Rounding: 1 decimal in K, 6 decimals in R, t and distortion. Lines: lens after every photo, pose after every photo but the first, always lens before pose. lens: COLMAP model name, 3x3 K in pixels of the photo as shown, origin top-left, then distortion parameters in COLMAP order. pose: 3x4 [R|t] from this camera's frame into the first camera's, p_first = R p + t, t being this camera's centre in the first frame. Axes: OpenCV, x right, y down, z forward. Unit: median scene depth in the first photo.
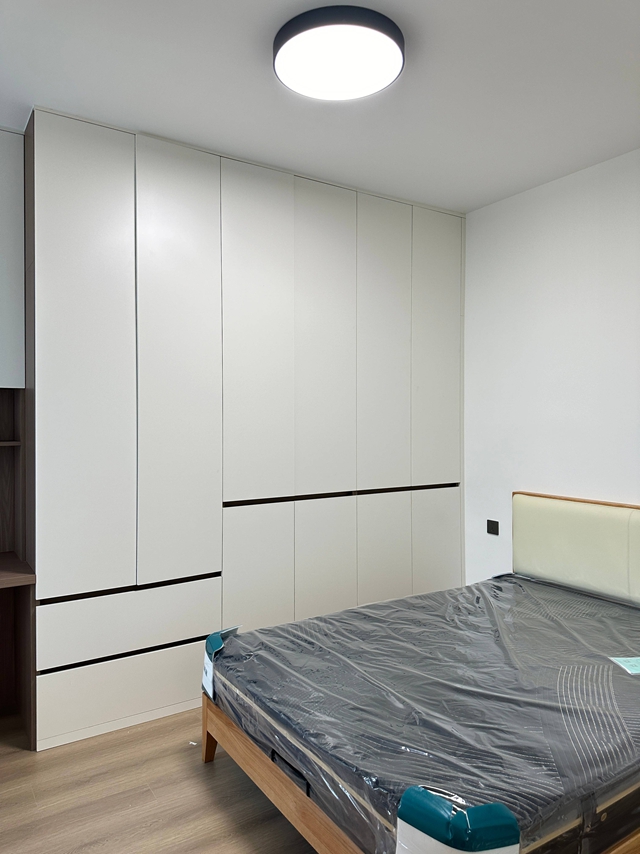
lens RADIAL K [[606.8, 0, 318.5], [0, 606.8, 419.3], [0, 0, 1]] dist [0.052697, -0.056126]
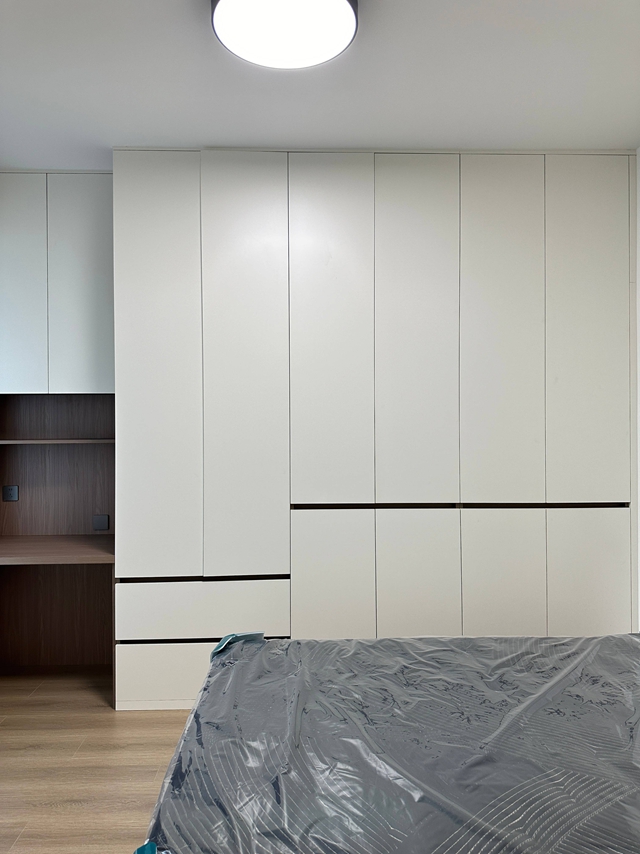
lens RADIAL K [[606.8, 0, 322.5], [0, 606.8, 420.8], [0, 0, 1]] dist [0.052697, -0.056126]
pose [[0.853039, -0.001645, -0.521845, 0.469324], [0.002278, 0.999997, 0.000571, 0.001204], [0.521843, -0.001676, 0.853040, 0.224317]]
